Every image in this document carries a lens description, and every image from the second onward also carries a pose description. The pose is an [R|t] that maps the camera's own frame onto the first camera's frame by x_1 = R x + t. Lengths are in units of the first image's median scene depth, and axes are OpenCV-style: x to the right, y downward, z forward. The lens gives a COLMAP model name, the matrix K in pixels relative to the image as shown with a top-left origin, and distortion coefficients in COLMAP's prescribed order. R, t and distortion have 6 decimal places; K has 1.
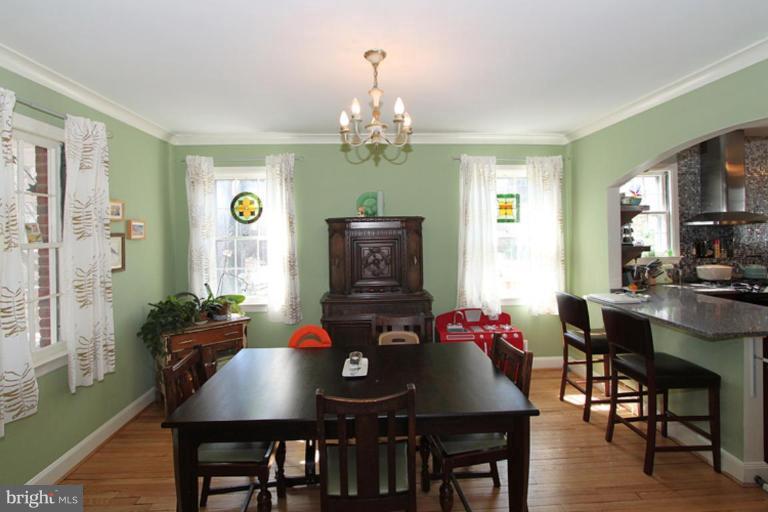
lens RADIAL K [[382.7, 0, 385.0], [0, 382.7, 231.8], [0, 0, 1]] dist [-0.002091, -0.000668]
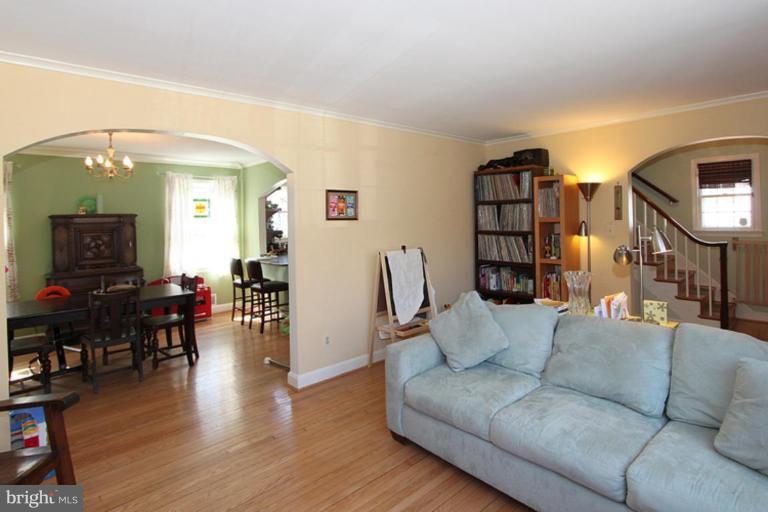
lens RADIAL K [[393.3, 0, 387.4], [0, 393.3, 217.9], [0, 0, 1]] dist [0.001620, 0.000115]
pose [[0.775445, -0.003728, 0.631404, -0.097922], [0.014970, 0.999810, -0.012482, 0.007850], [-0.631237, 0.019131, 0.775354, -0.703123]]
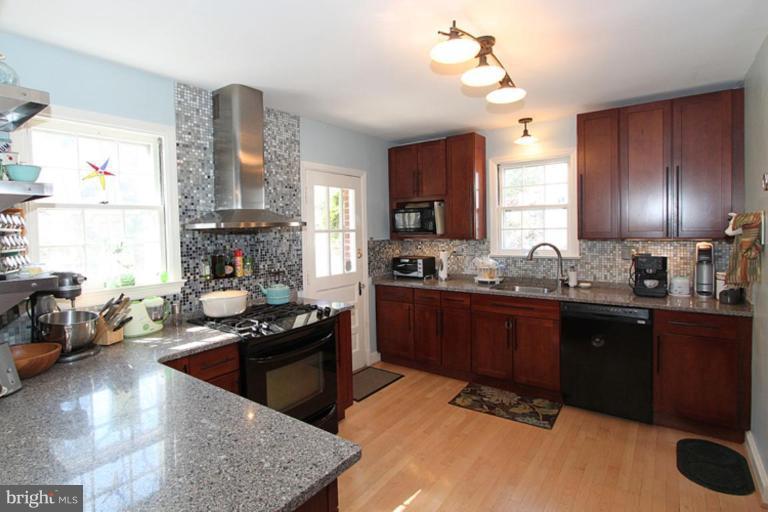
lens RADIAL K [[400.6, 0, 362.1], [0, 400.6, 237.0], [0, 0, 1]] dist [-0.002732, -0.000471]
pose [[0.665488, -0.013513, 0.746287, 0.516550], [0.008963, 0.999909, 0.010113, -0.009223], [-0.746355, -0.000041, 0.665548, 0.383137]]
